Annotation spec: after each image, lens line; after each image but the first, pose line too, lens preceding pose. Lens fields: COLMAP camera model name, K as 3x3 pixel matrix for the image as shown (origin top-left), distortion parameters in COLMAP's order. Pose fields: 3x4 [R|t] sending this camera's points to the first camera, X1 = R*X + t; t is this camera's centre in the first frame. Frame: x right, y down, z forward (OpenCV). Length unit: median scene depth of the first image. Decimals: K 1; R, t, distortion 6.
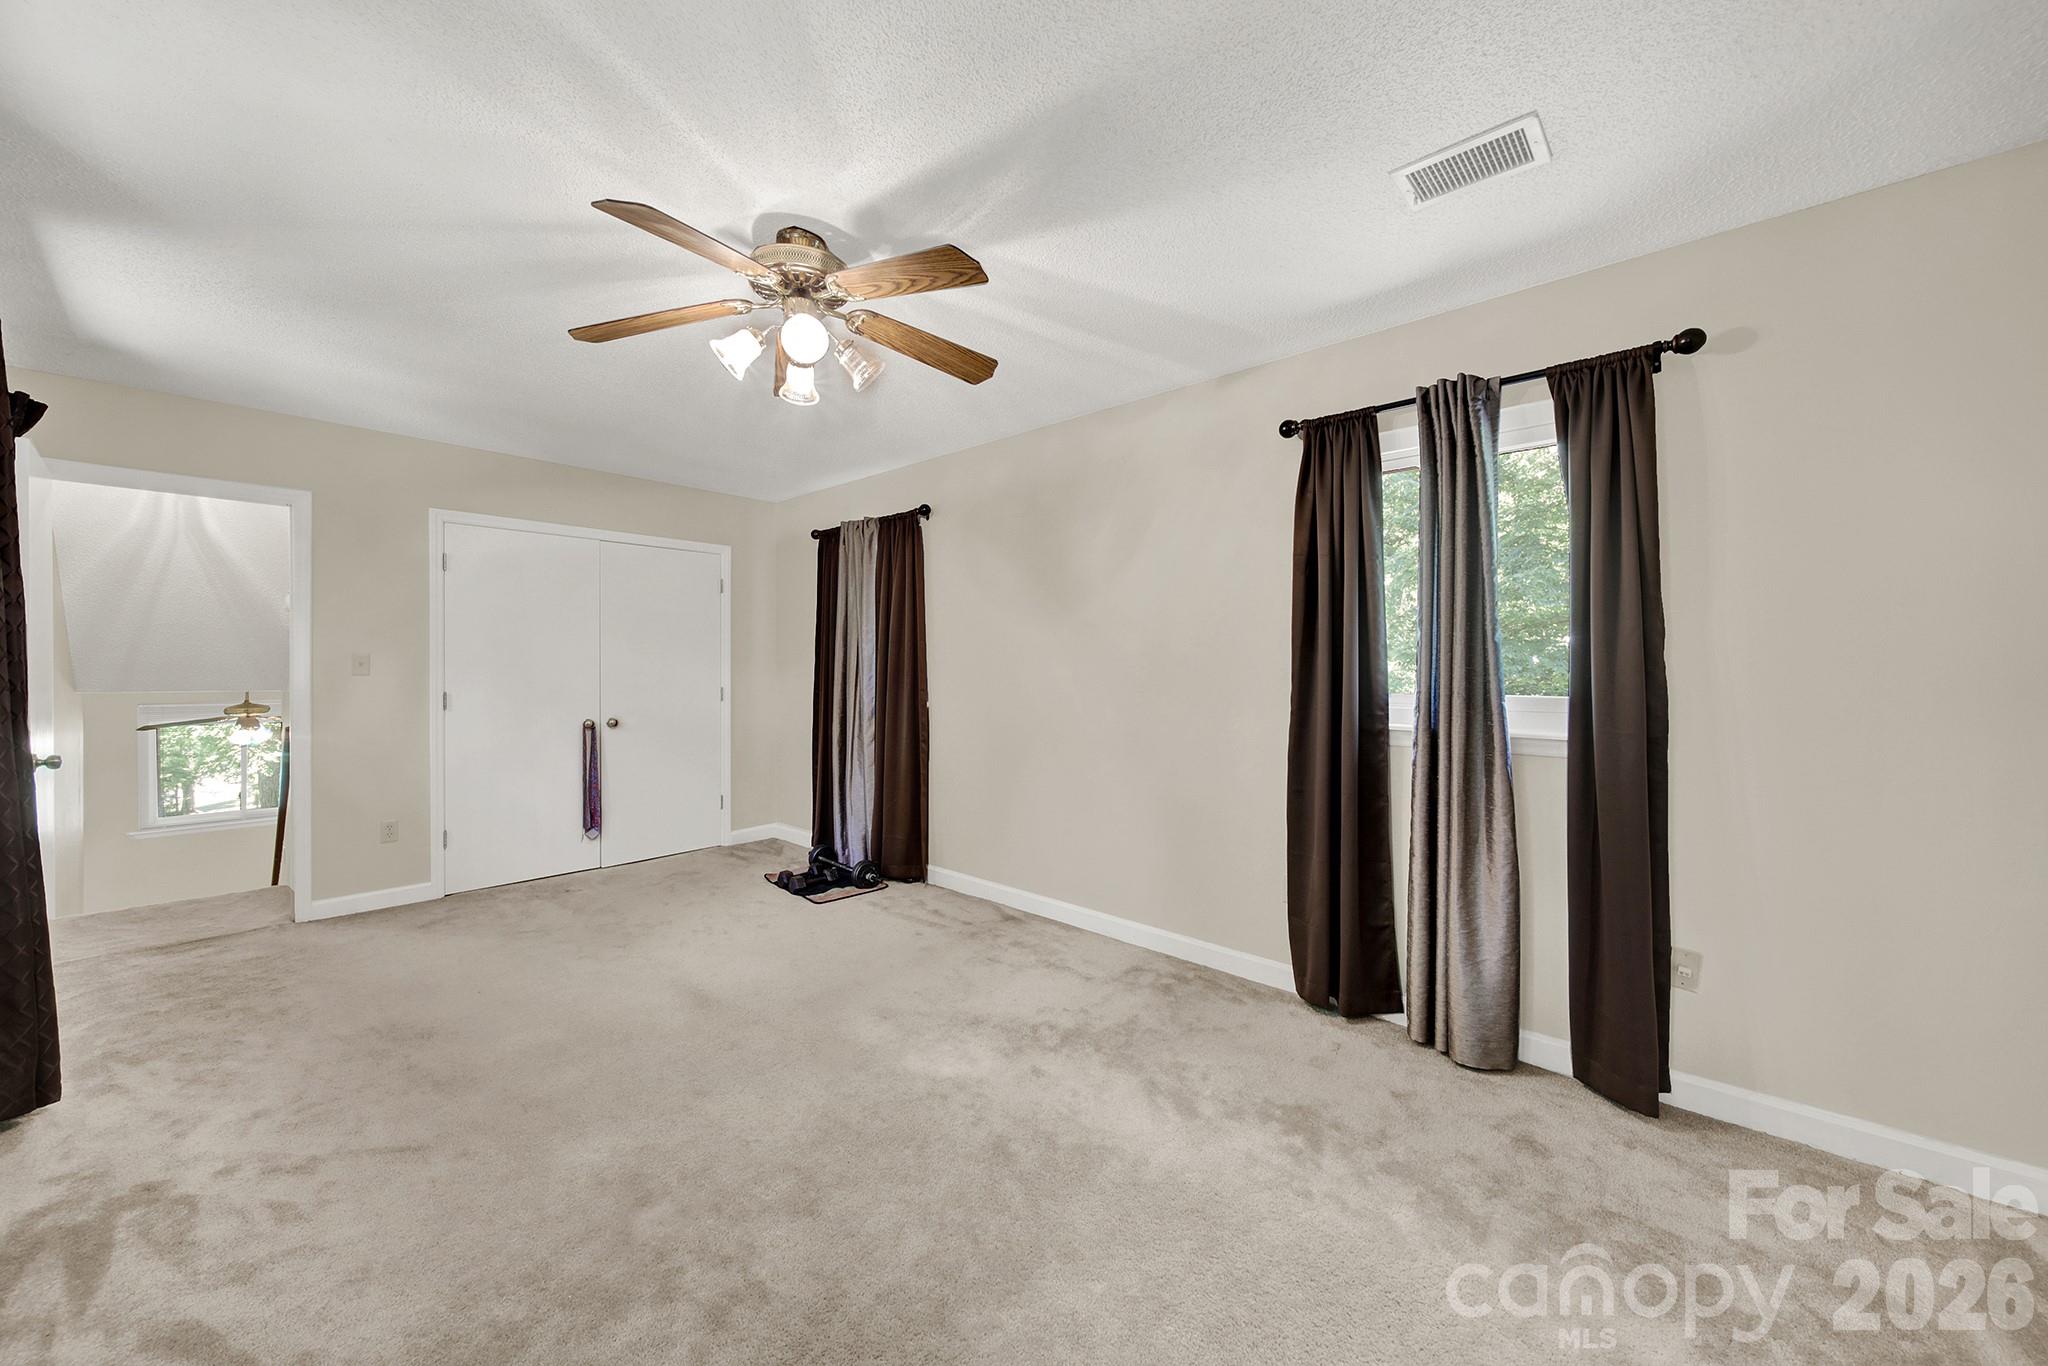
lens RADIAL K [[743.0, 0, 1019.8], [0, 743.0, 670.5], [0, 0, 1]] dist [-0.000645, -0.000129]
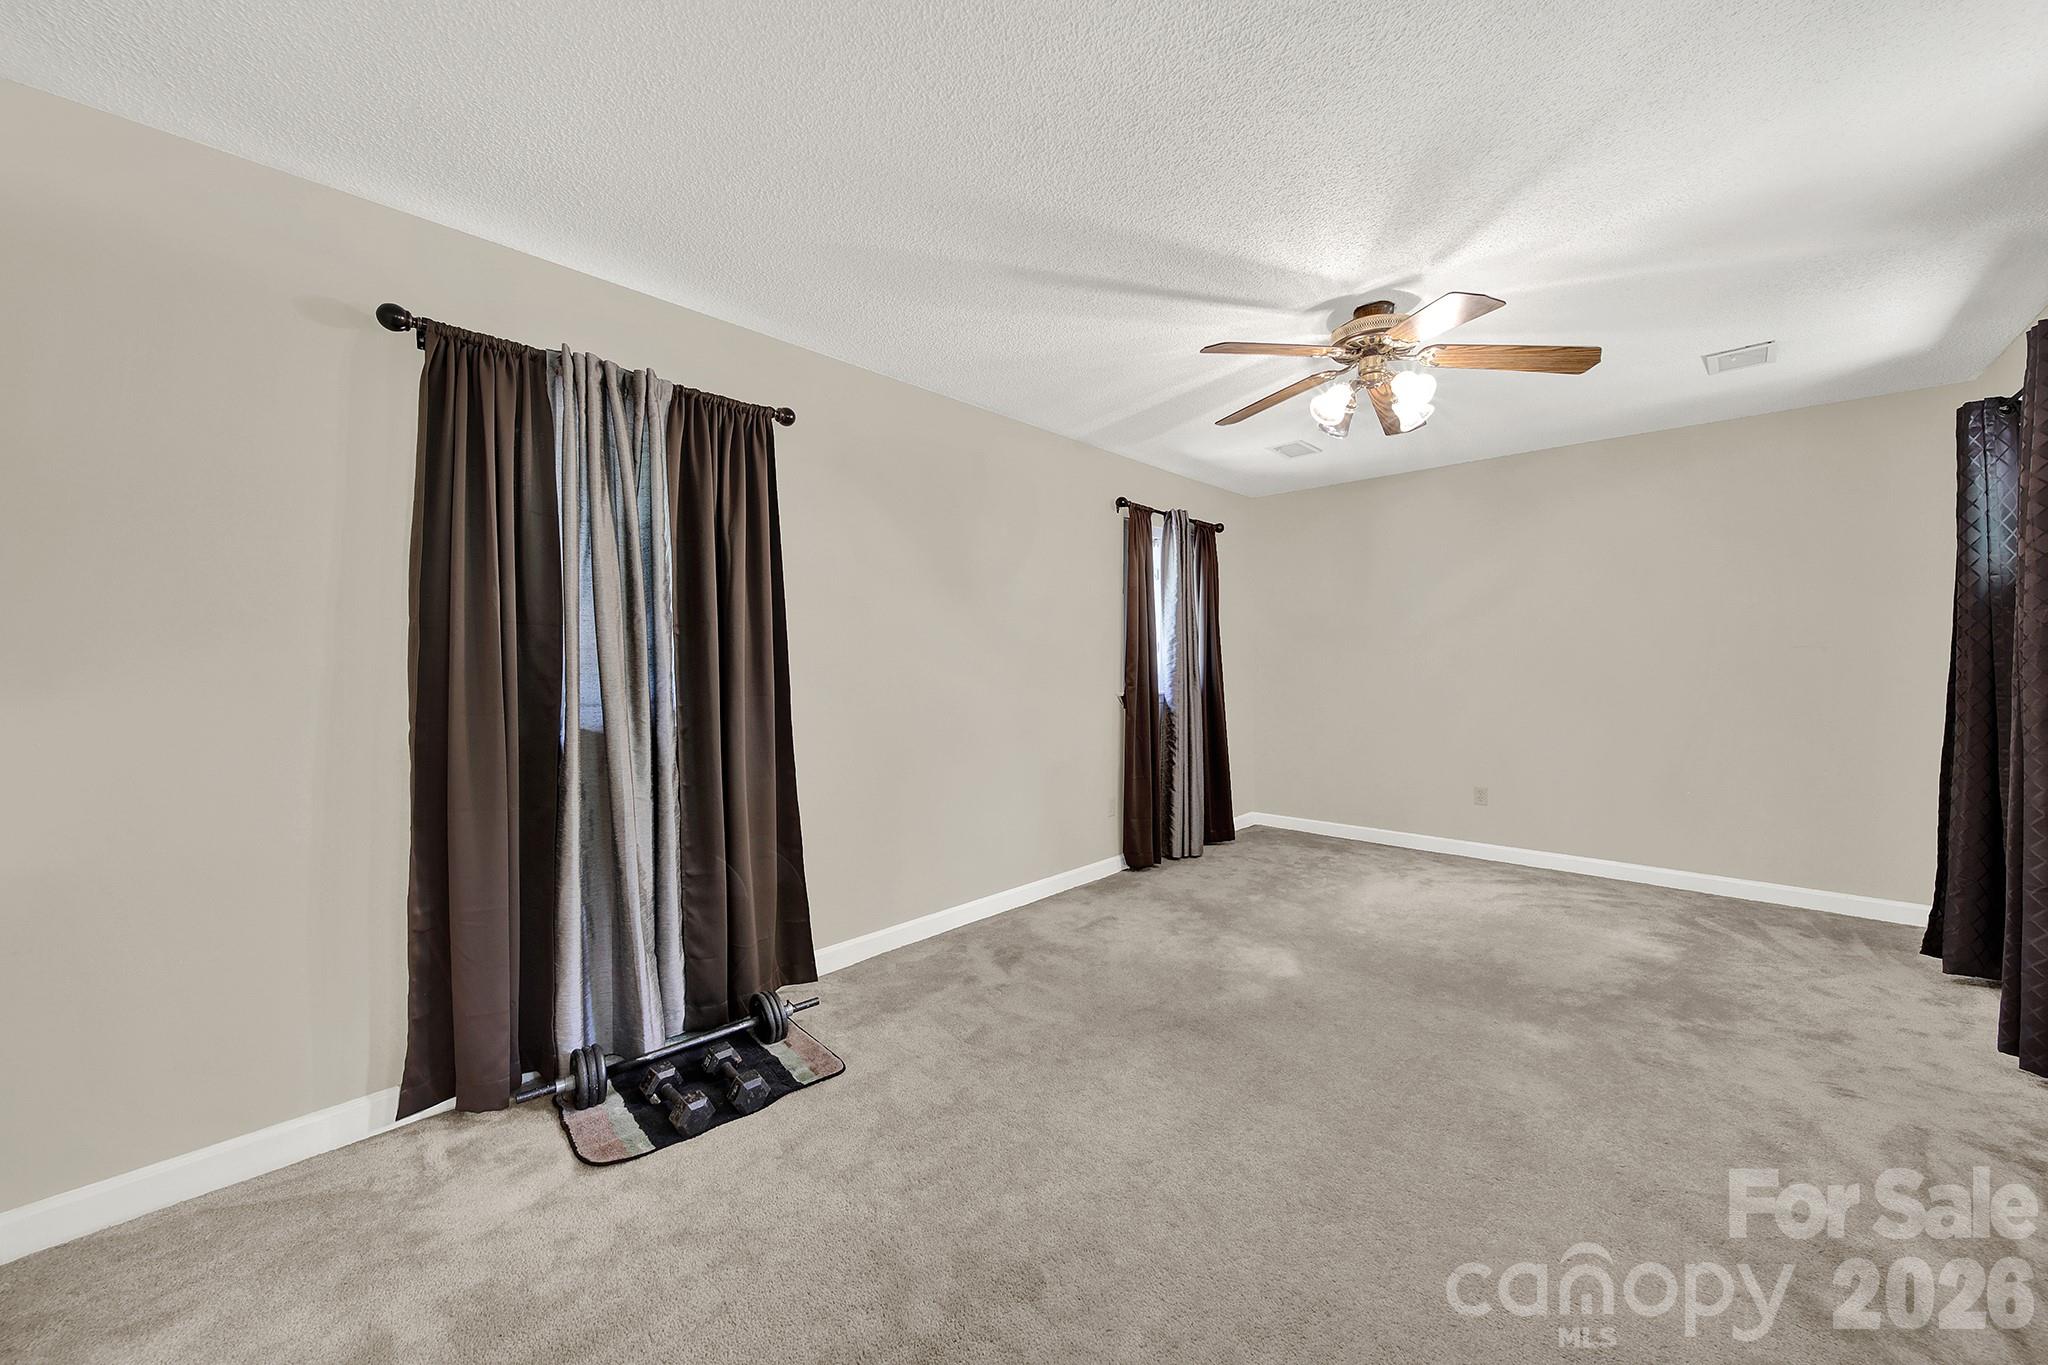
lens RADIAL K [[743.0, 0, 1019.8], [0, 743.0, 670.0], [0, 0, 1]] dist [-0.000645, -0.000129]
pose [[0.018078, -0.028091, 0.999442, -0.747157], [-0.004080, 0.999595, 0.028169, -0.017434], [-0.999828, -0.004587, 0.017956, 0.757680]]
